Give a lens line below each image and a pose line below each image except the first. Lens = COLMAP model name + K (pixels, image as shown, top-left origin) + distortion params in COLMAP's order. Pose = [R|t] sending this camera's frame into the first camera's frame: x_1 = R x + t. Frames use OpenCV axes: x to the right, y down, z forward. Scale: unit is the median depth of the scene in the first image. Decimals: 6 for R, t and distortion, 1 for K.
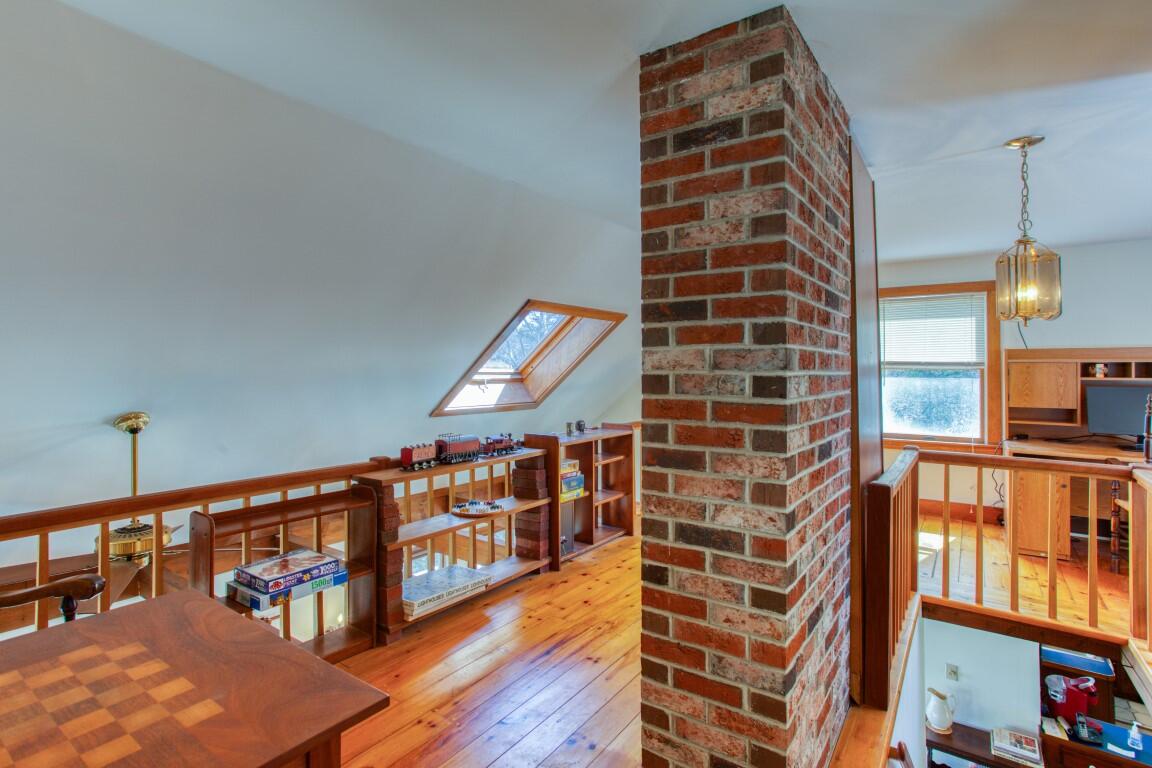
lens RADIAL K [[571.3, 0, 578.6], [0, 571.3, 375.8], [0, 0, 1]] dist [-0.003510, 0.000007]
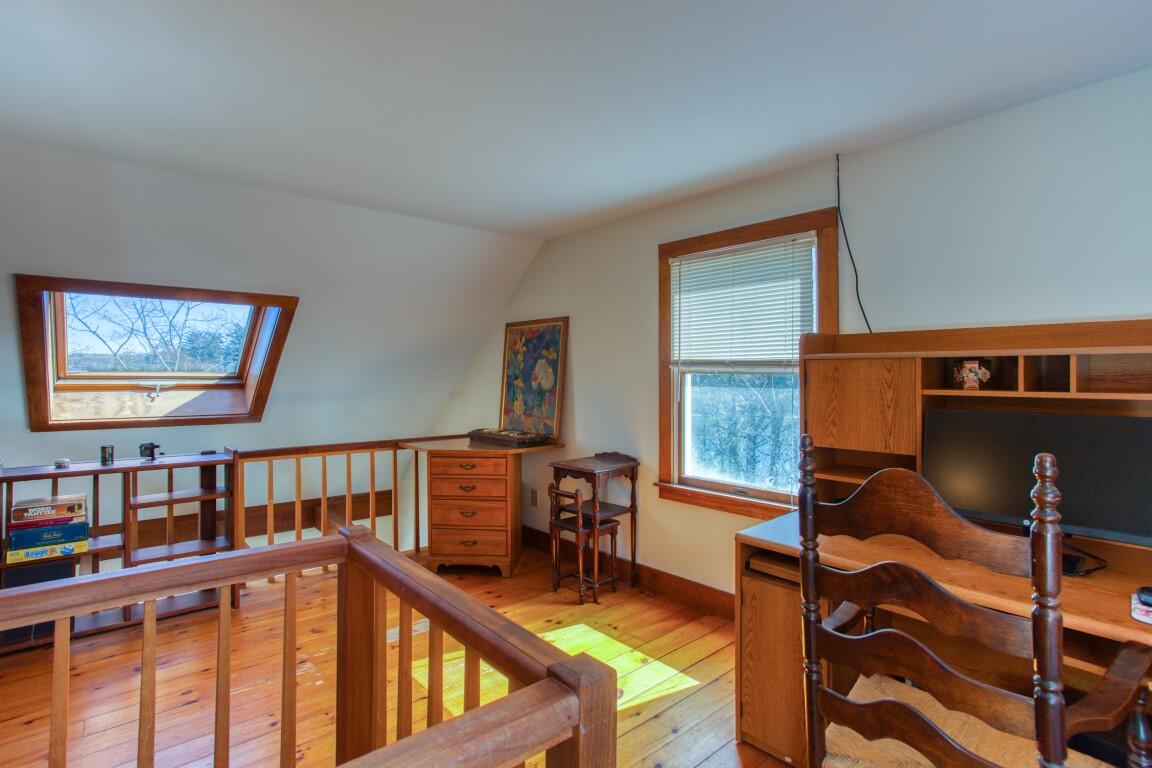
lens RADIAL K [[571.3, 0, 572.9], [0, 571.3, 382.8], [0, 0, 1]] dist [-0.003510, 0.000007]
pose [[0.967680, 0.004907, -0.252132, 0.664950], [-0.003542, 0.999977, 0.005867, -0.004222], [0.252155, -0.004784, 0.967675, 0.433788]]
